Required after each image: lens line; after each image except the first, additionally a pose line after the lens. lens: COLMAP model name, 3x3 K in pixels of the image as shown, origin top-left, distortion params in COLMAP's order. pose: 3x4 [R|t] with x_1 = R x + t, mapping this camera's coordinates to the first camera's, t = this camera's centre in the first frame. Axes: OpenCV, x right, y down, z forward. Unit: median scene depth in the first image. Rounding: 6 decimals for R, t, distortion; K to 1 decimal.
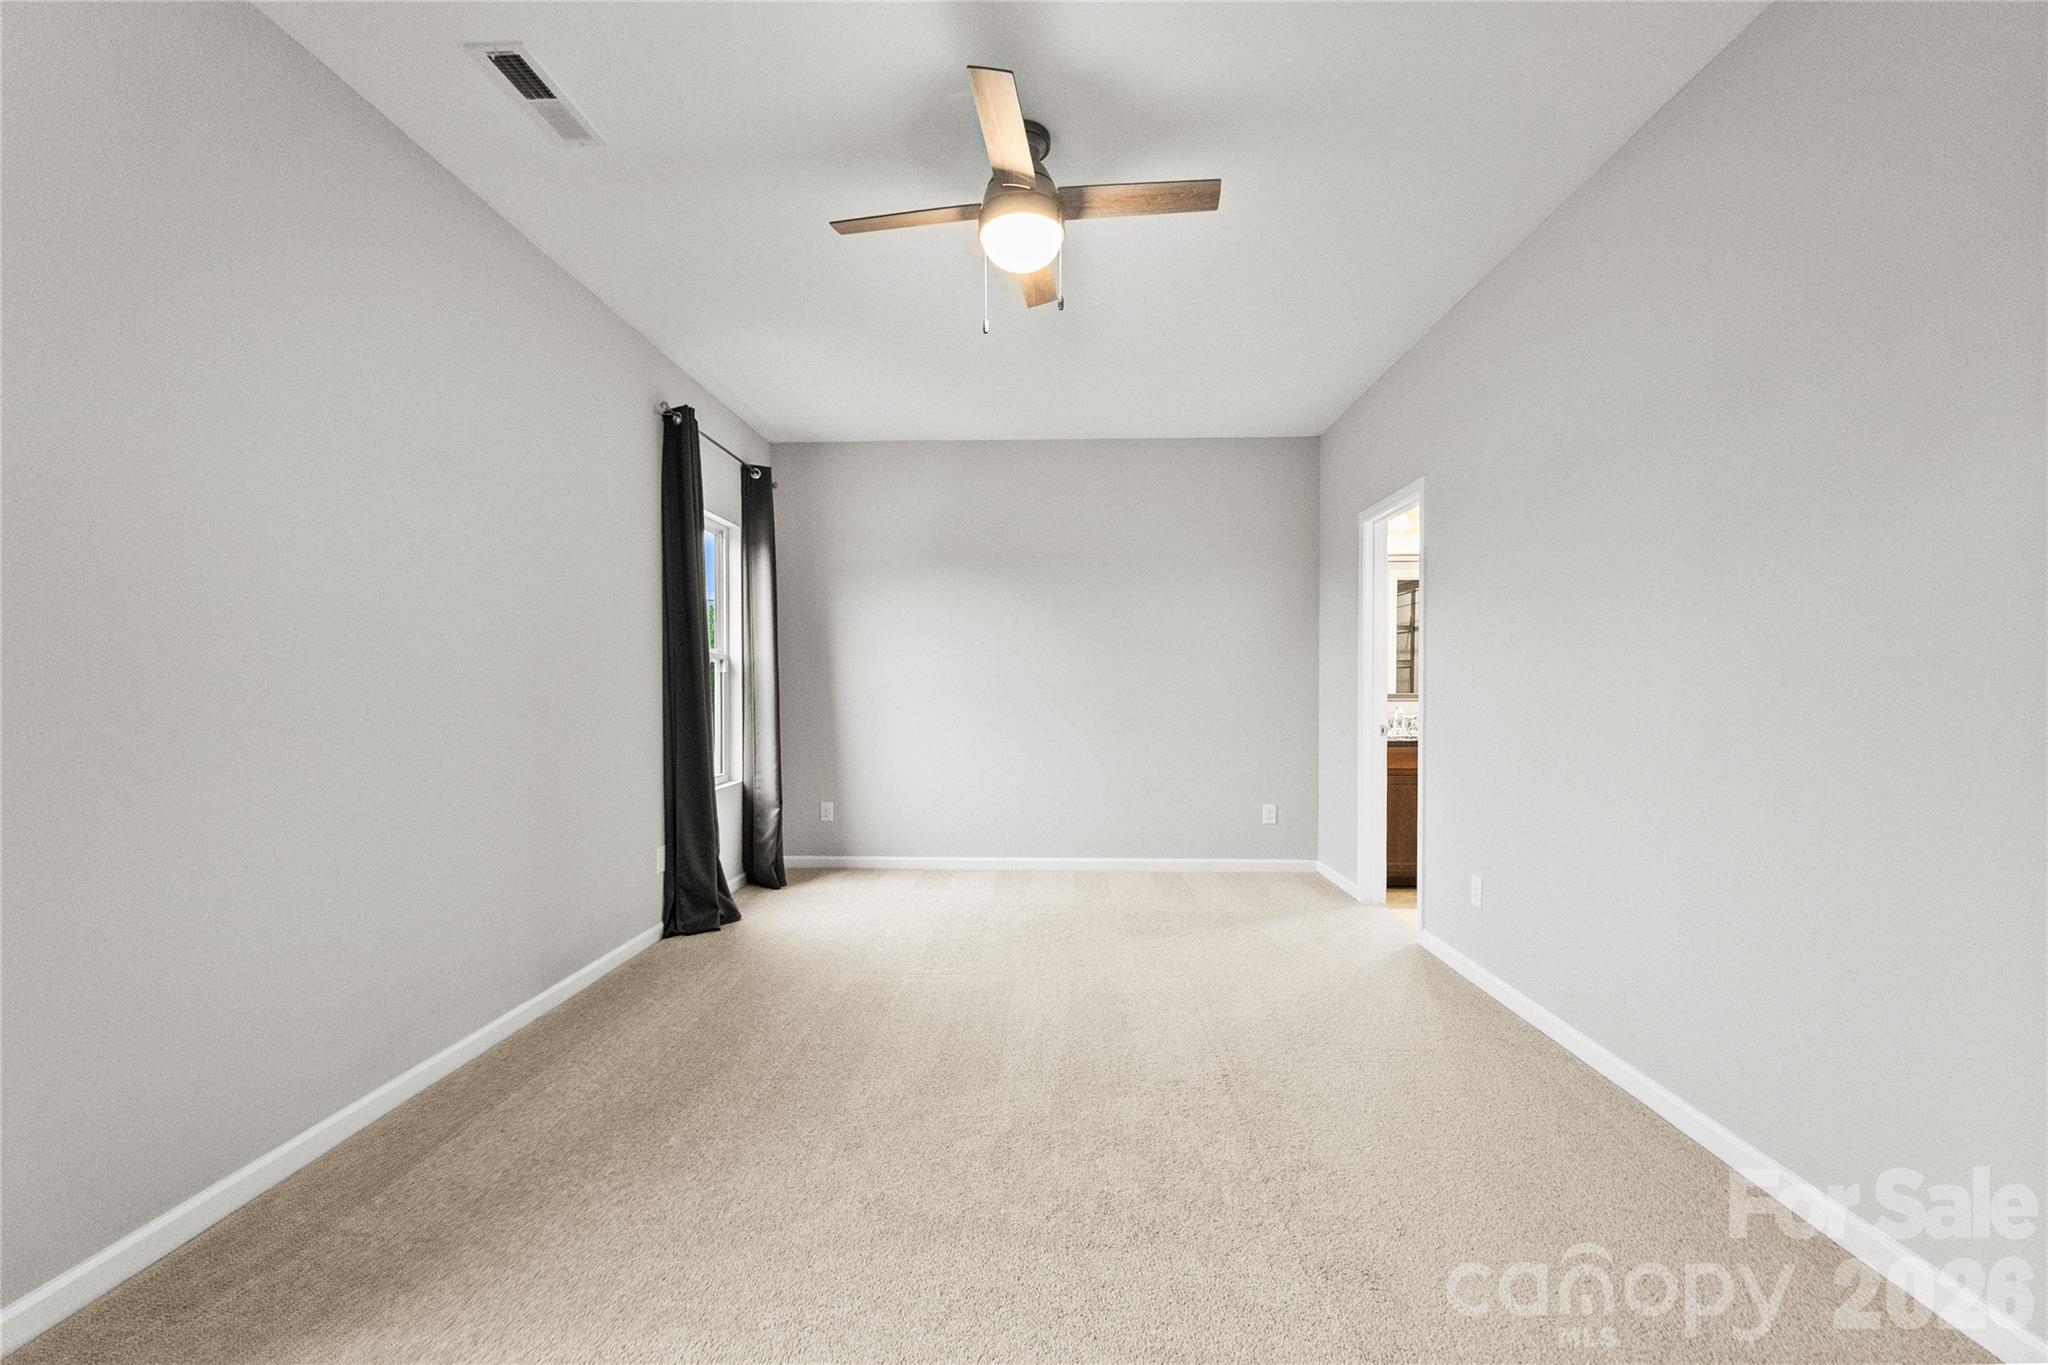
lens RADIAL K [[872.9, 0, 1033.8], [0, 872.9, 724.8], [0, 0, 1]] dist [0.001288, -0.000218]
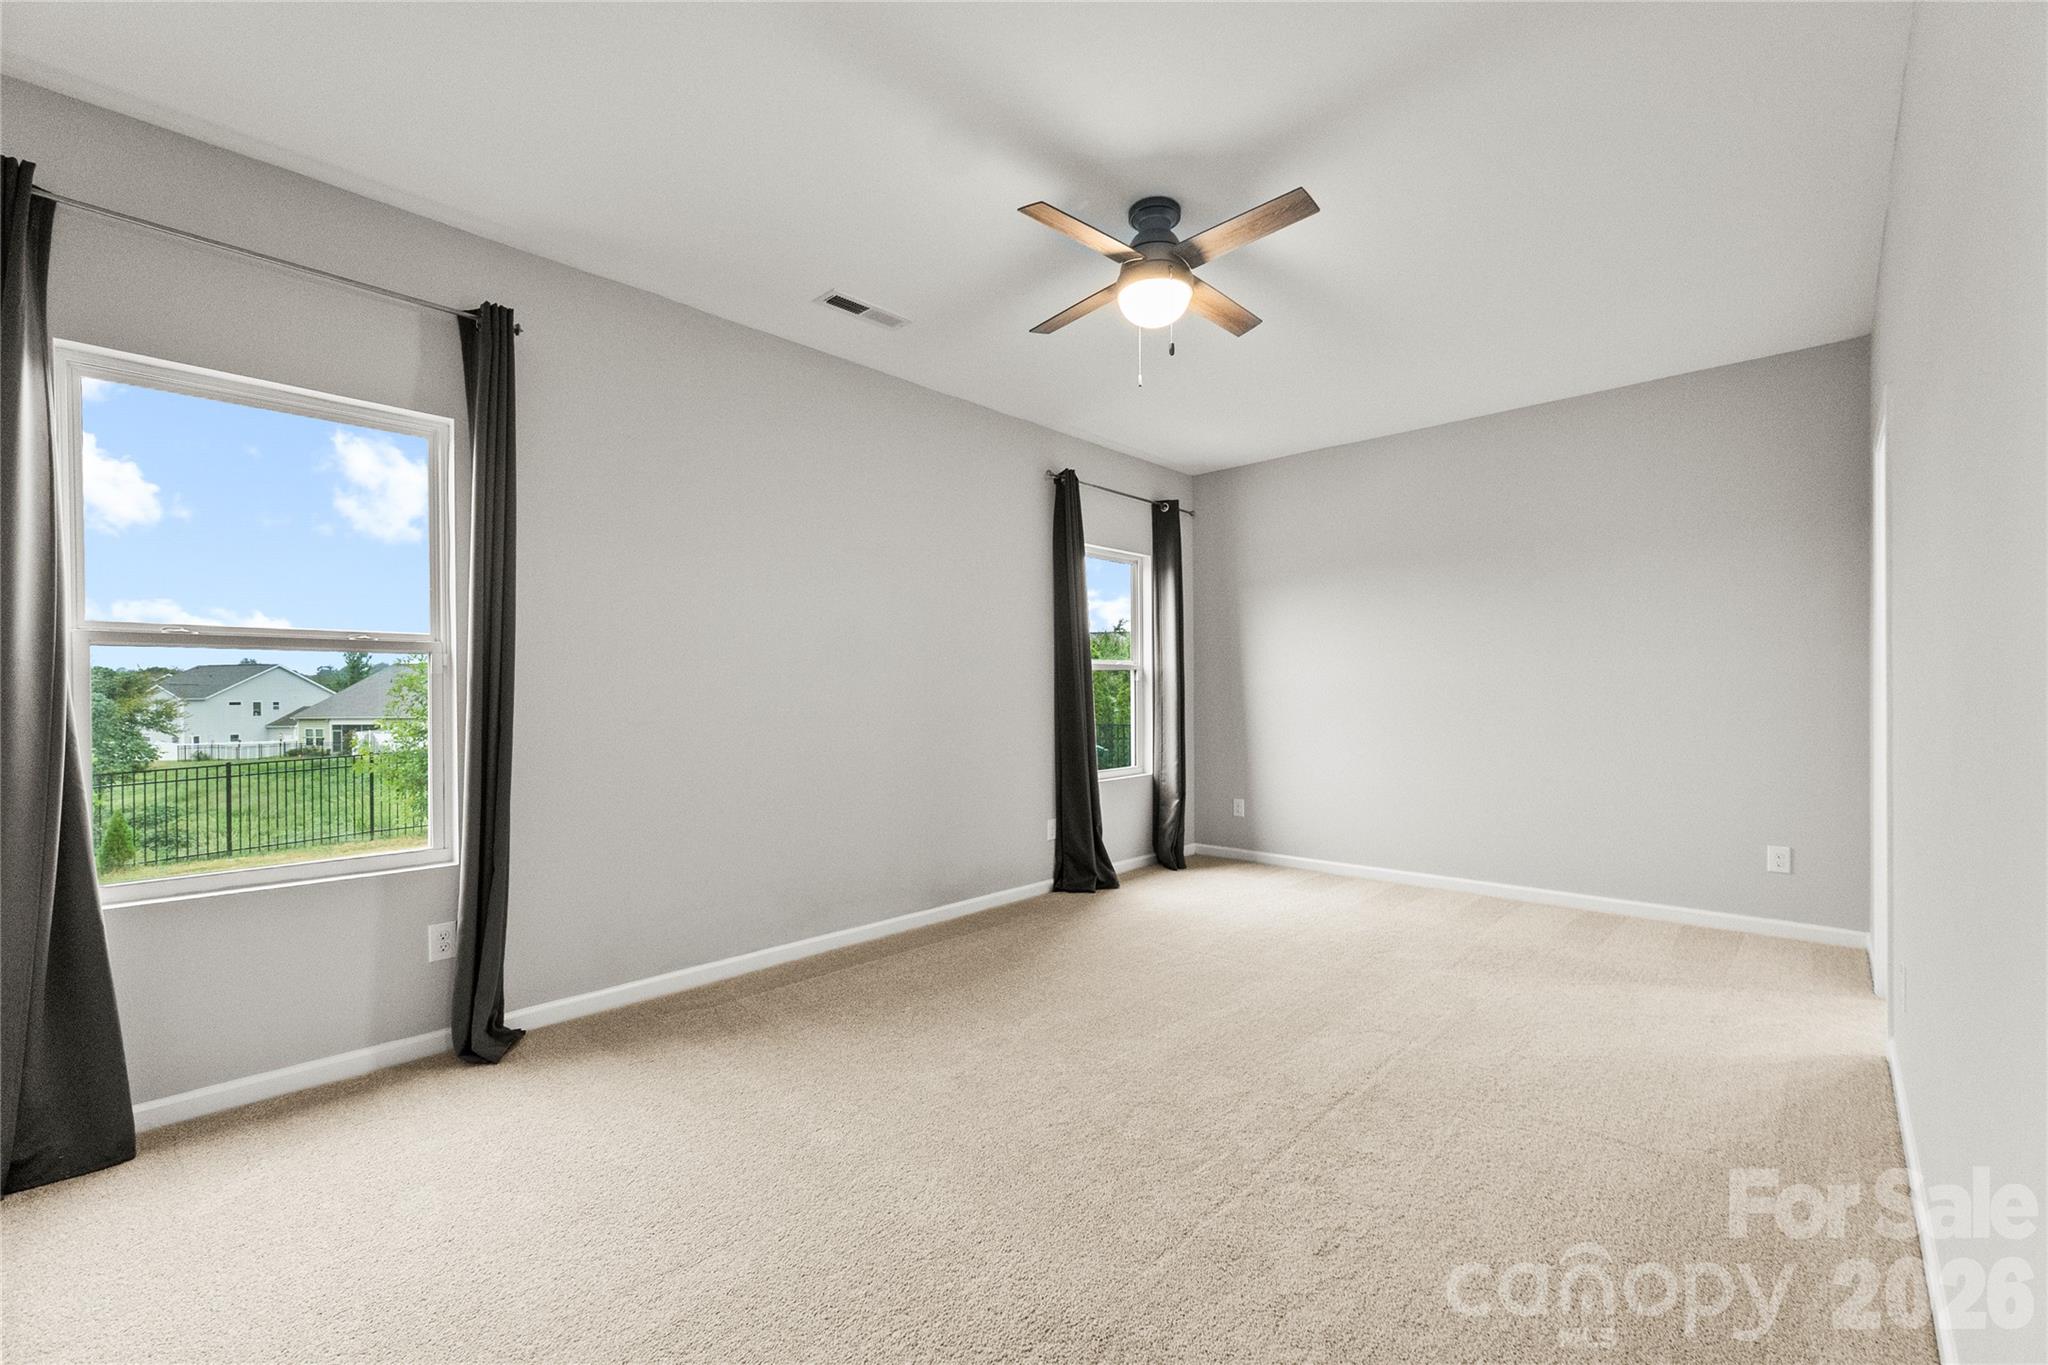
lens RADIAL K [[872.9, 0, 1033.8], [0, 872.9, 724.8], [0, 0, 1]] dist [0.001288, -0.000218]
pose [[0.753178, 0.018440, -0.657558, 0.313055], [-0.022406, 0.999746, 0.002372, 0.000317], [0.657435, 0.012947, 0.753400, 0.021537]]
